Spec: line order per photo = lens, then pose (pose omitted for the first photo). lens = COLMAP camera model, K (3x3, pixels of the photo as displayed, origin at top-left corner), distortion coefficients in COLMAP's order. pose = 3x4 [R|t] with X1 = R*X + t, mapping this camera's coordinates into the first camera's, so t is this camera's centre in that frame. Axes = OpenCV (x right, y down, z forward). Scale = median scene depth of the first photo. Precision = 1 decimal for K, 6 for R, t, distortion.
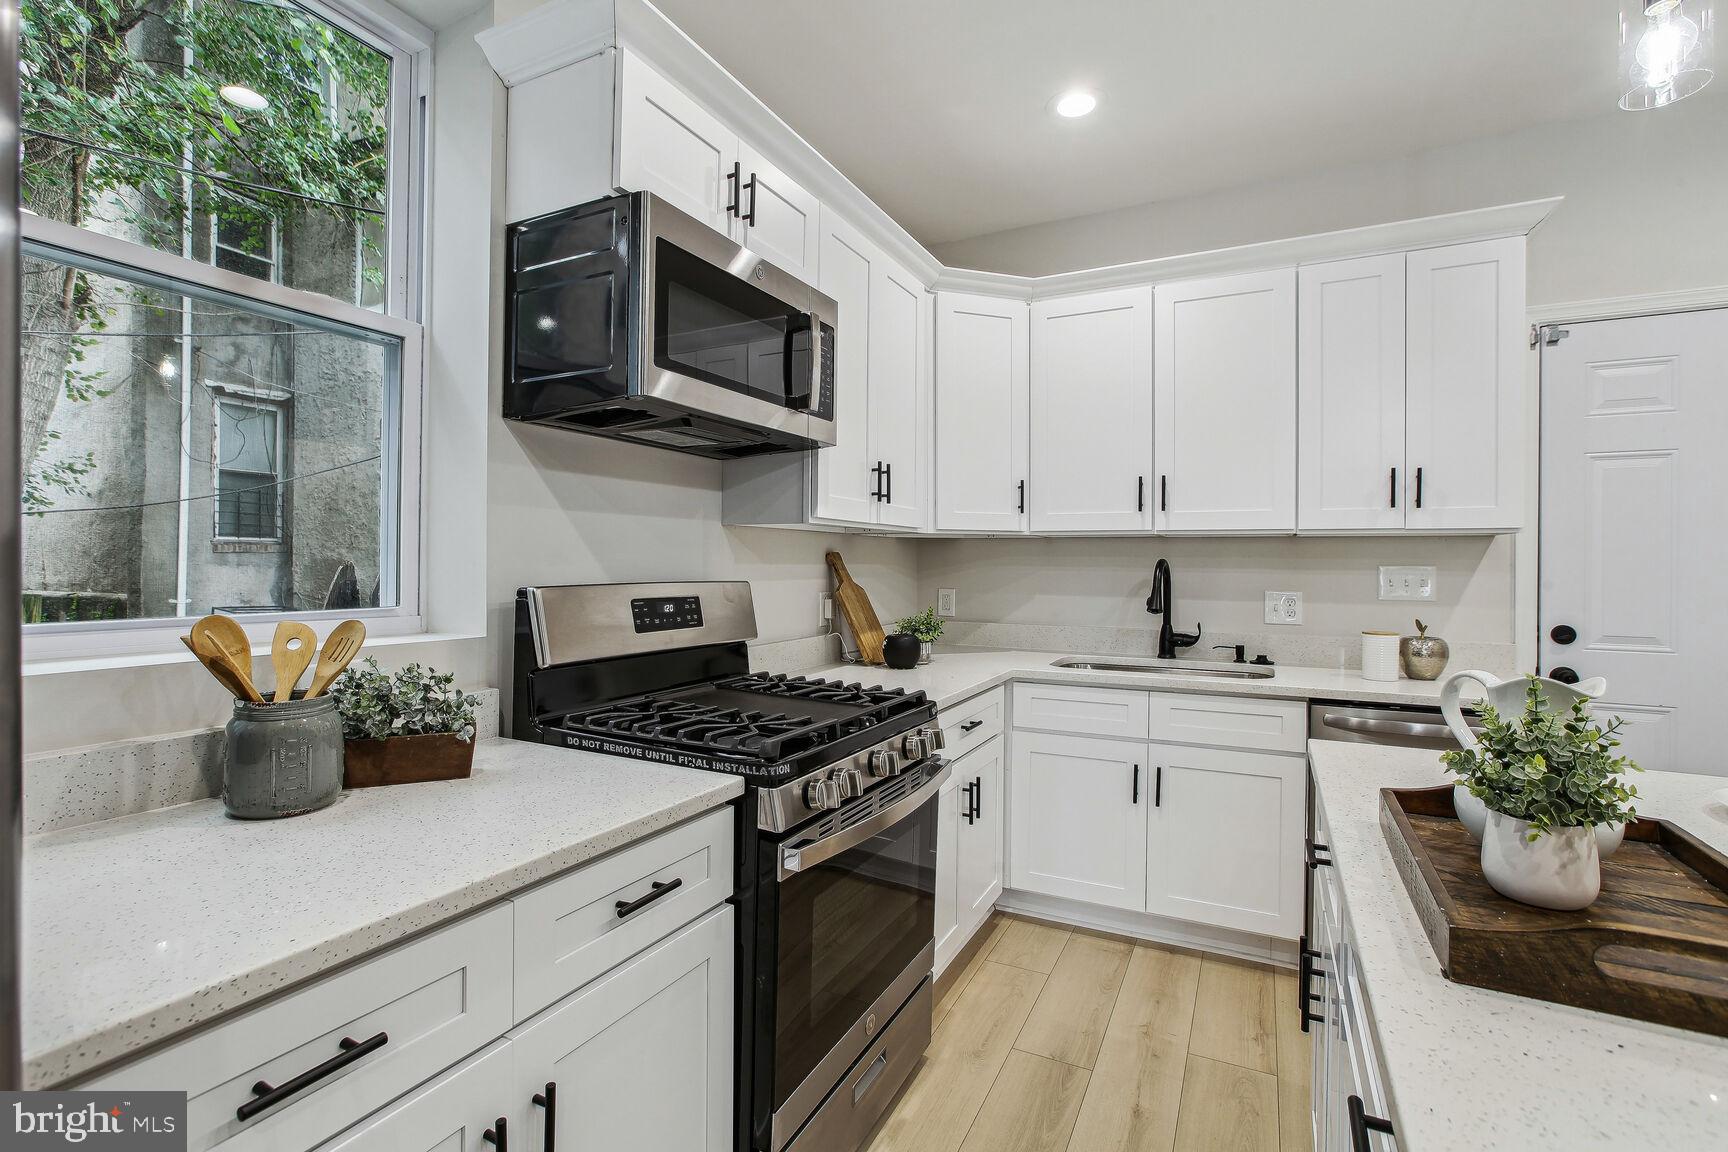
lens RADIAL K [[819.0, 0, 870.9], [0, 819.0, 566.0], [0, 0, 1]] dist [-0.011495, 0.000660]
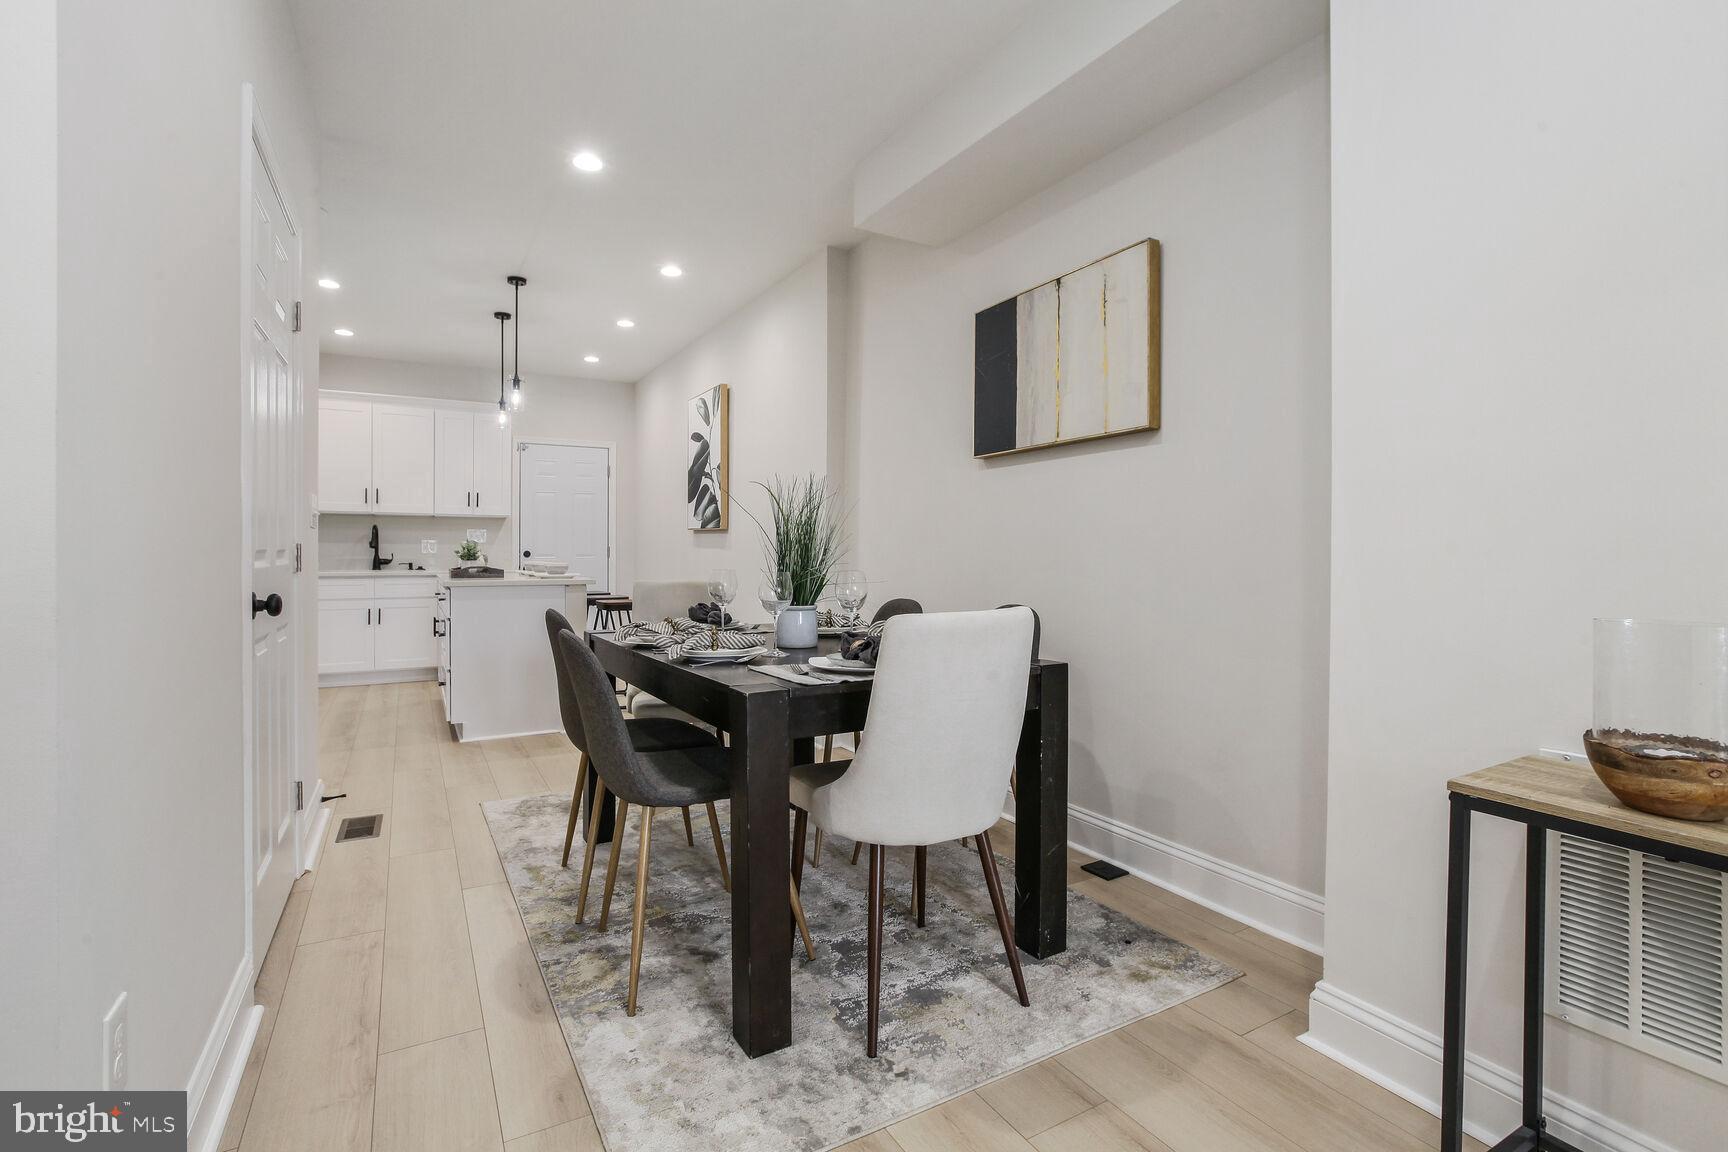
lens RADIAL K [[801.6, 0, 848.8], [0, 801.6, 565.7], [0, 0, 1]] dist [-0.024085, -0.000148]
pose [[0.571912, -0.014792, 0.820182, -0.936568], [0.001227, 0.999852, 0.017177, 0.091496], [-0.820314, -0.008817, 0.571845, -1.785054]]
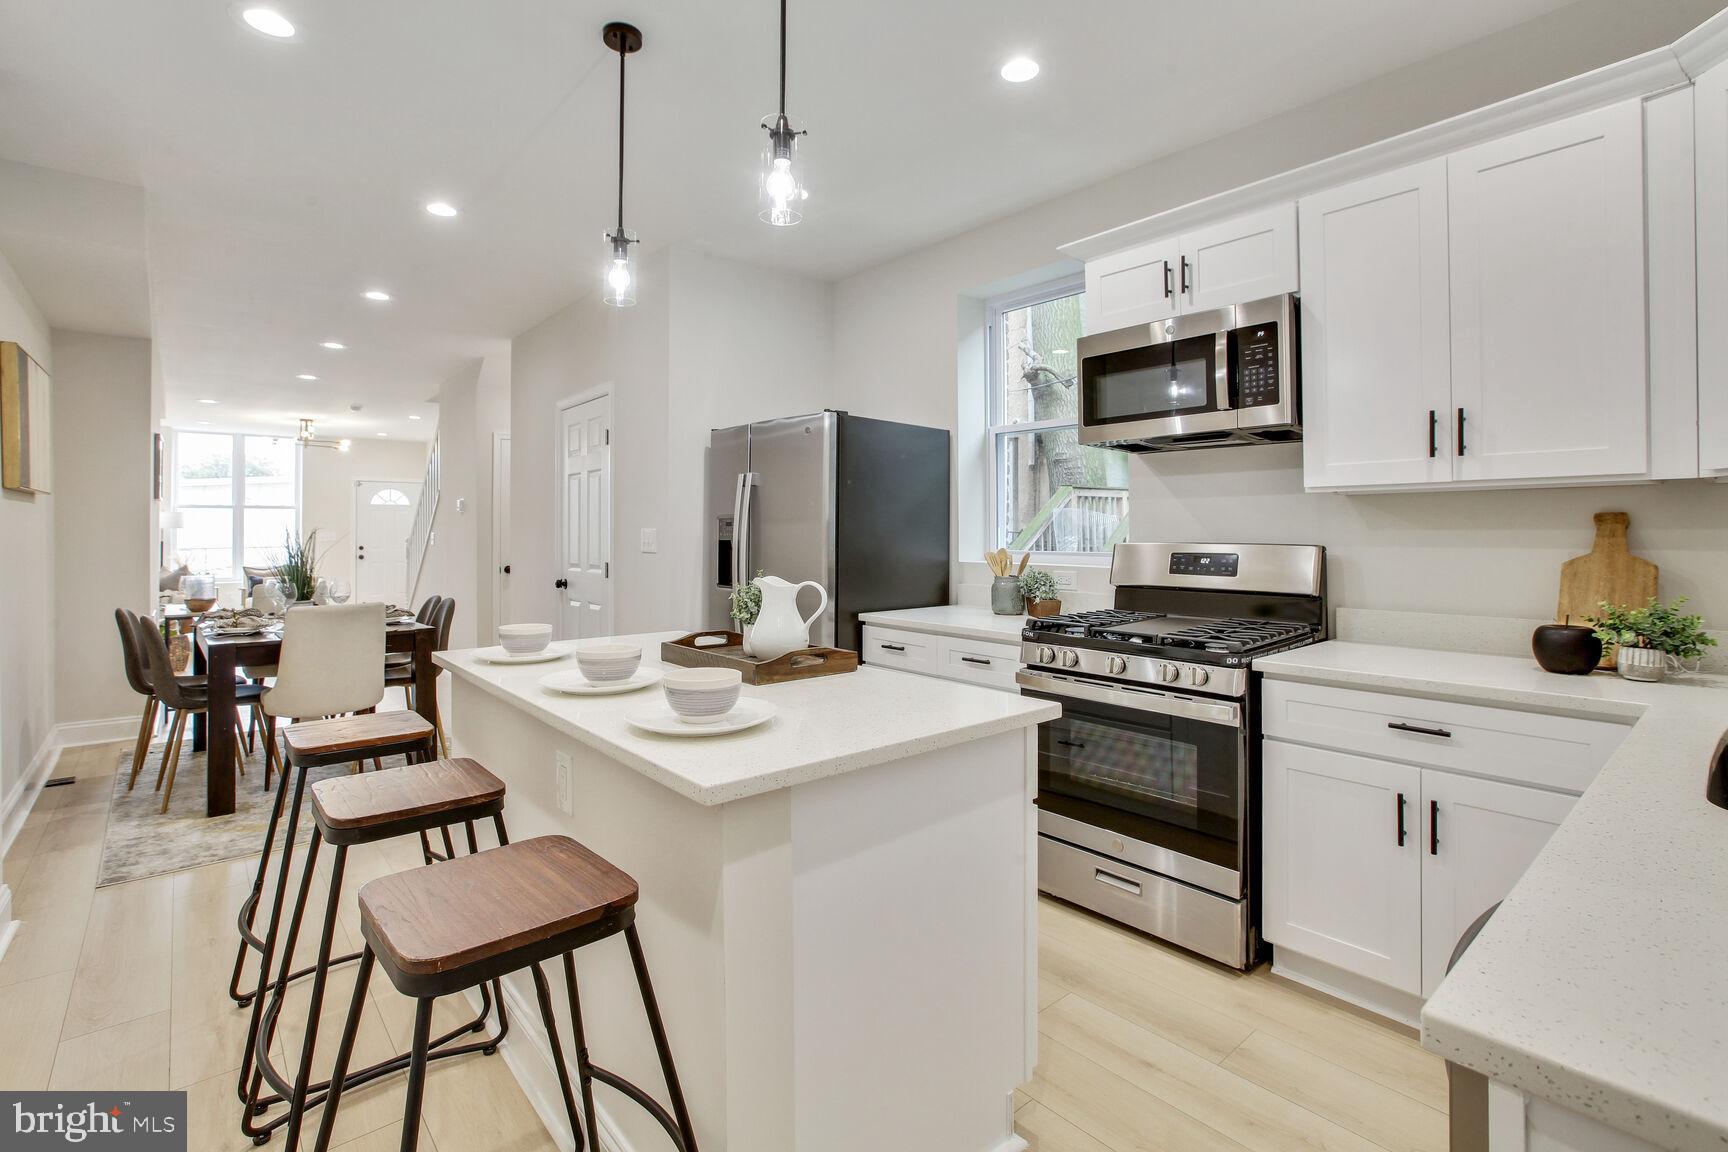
lens RADIAL K [[801.6, 0, 850.5], [0, 801.6, 521.4], [0, 0, 1]] dist [-0.024085, -0.000148]
pose [[-0.403782, -0.011157, -0.914787, 1.155378], [0.001409, 0.999917, -0.012817, -0.001171], [0.914854, -0.006465, -0.403733, 0.878707]]
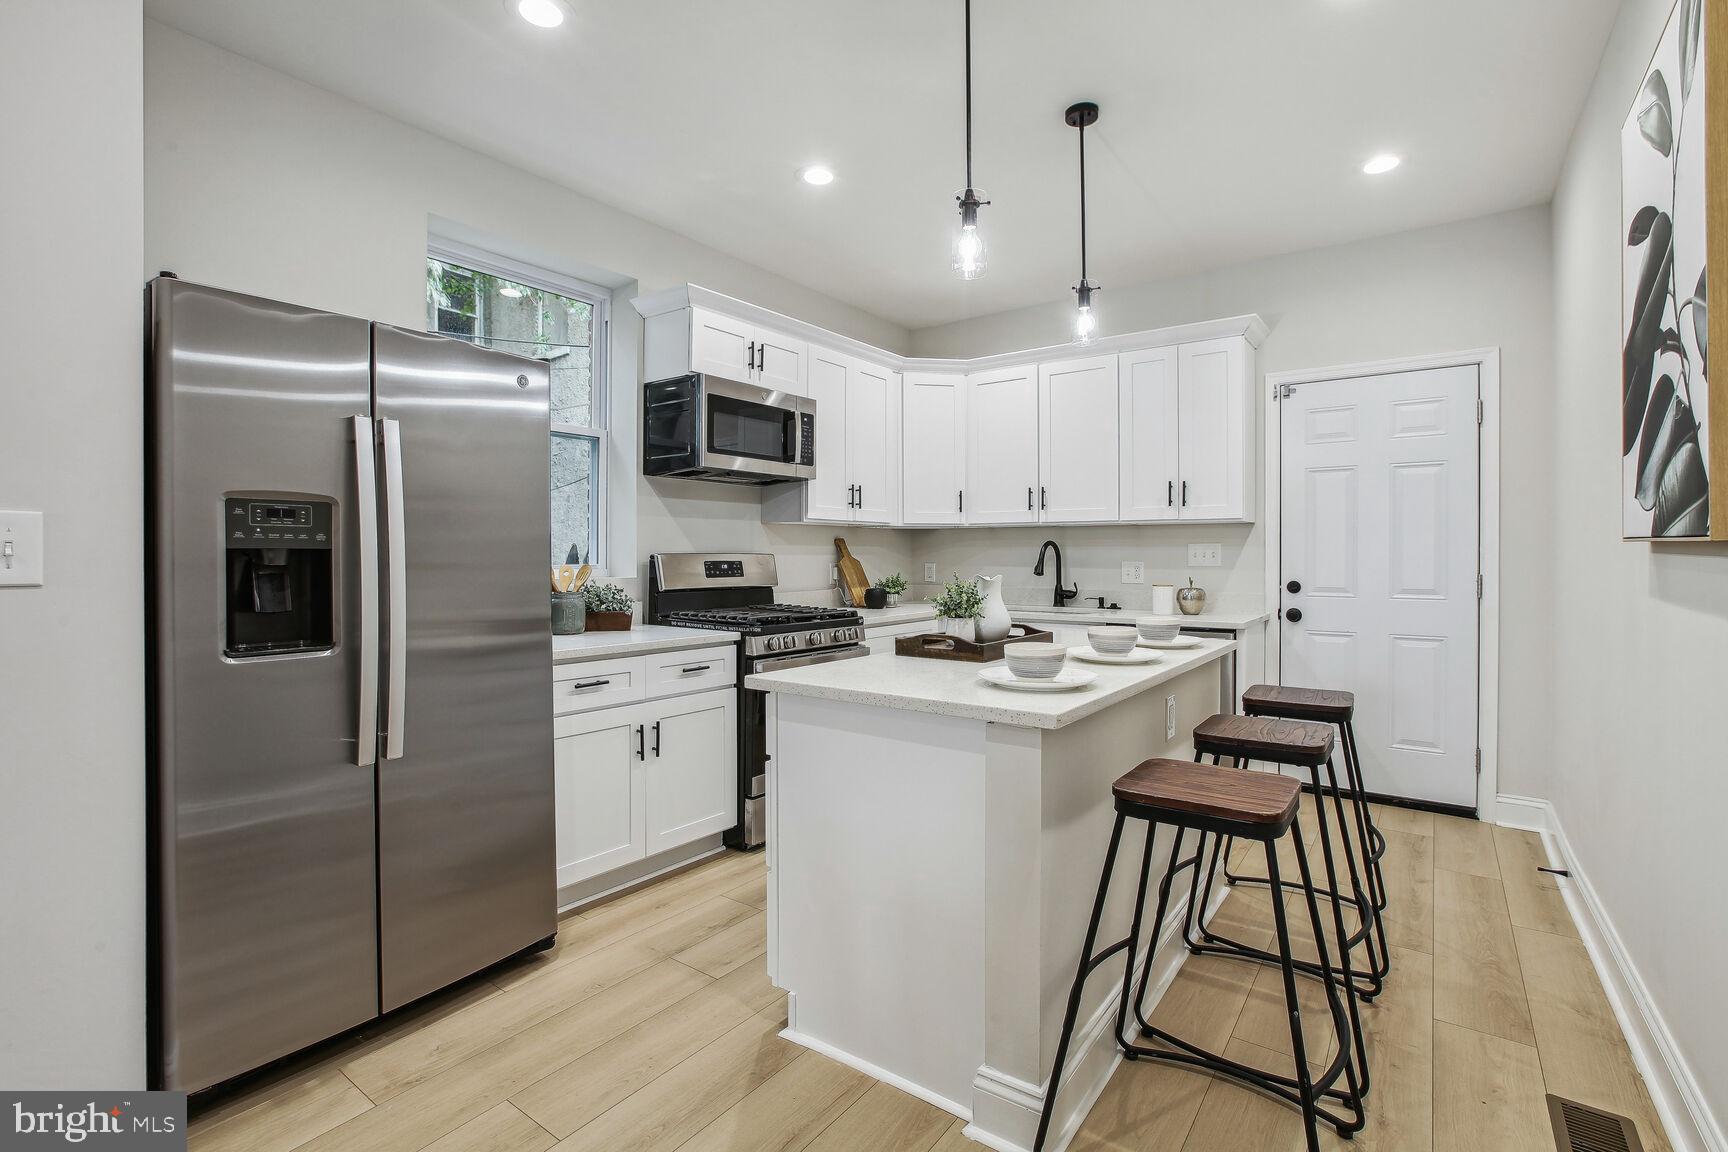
lens RADIAL K [[801.6, 0, 850.2], [0, 801.6, 568.5], [0, 0, 1]] dist [-0.024085, -0.000148]
pose [[0.983537, -0.003444, -0.180673, 0.346823], [0.005811, 0.999904, 0.012572, 0.029775], [0.180613, -0.013415, 0.983463, -0.728285]]
